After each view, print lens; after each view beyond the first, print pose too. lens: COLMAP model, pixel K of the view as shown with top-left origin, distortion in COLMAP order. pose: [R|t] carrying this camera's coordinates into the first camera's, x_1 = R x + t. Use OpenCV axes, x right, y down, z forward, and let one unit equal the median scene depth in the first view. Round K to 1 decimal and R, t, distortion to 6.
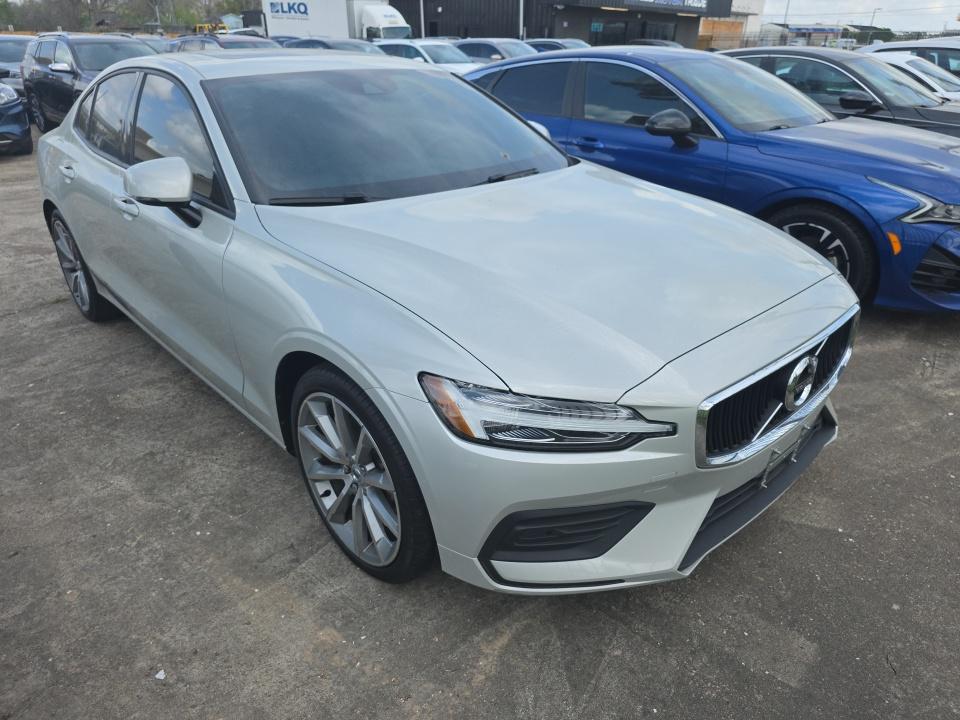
lens RADIAL K [[645.7, 0, 485.3], [0, 645.7, 362.4], [0, 0, 1]] dist [0.057556, -0.047929]
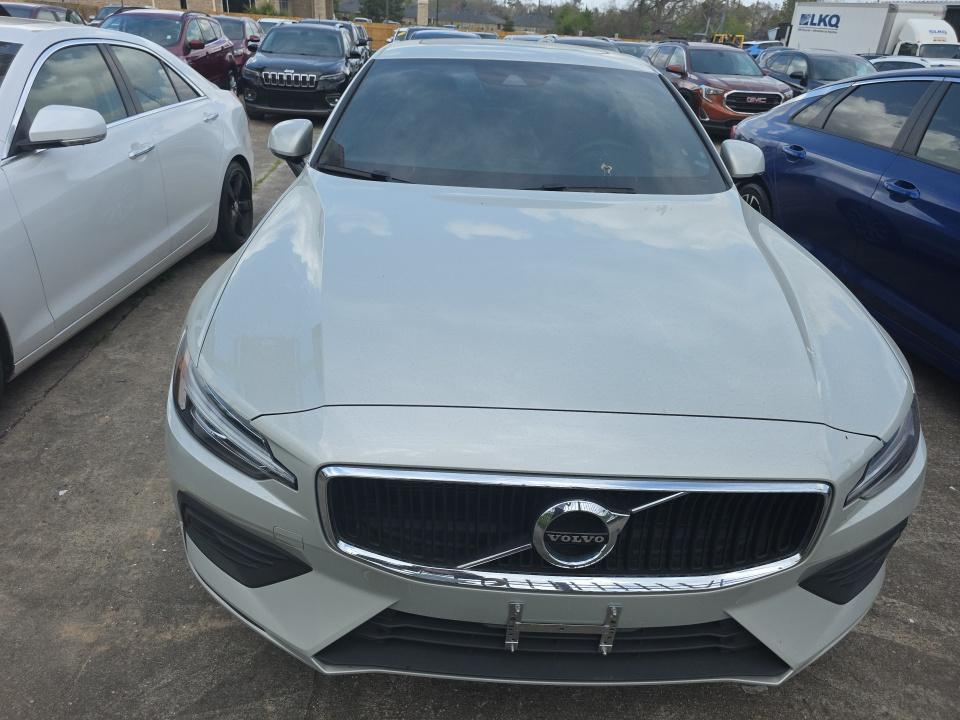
lens RADIAL K [[645.7, 0, 485.3], [0, 645.7, 362.4], [0, 0, 1]] dist [0.057556, -0.047929]
pose [[0.735110, 0.332646, -0.590728, 0.727821], [-0.342605, 0.934174, 0.099702, -0.163336], [0.585008, 0.129095, 0.800687, 0.378012]]
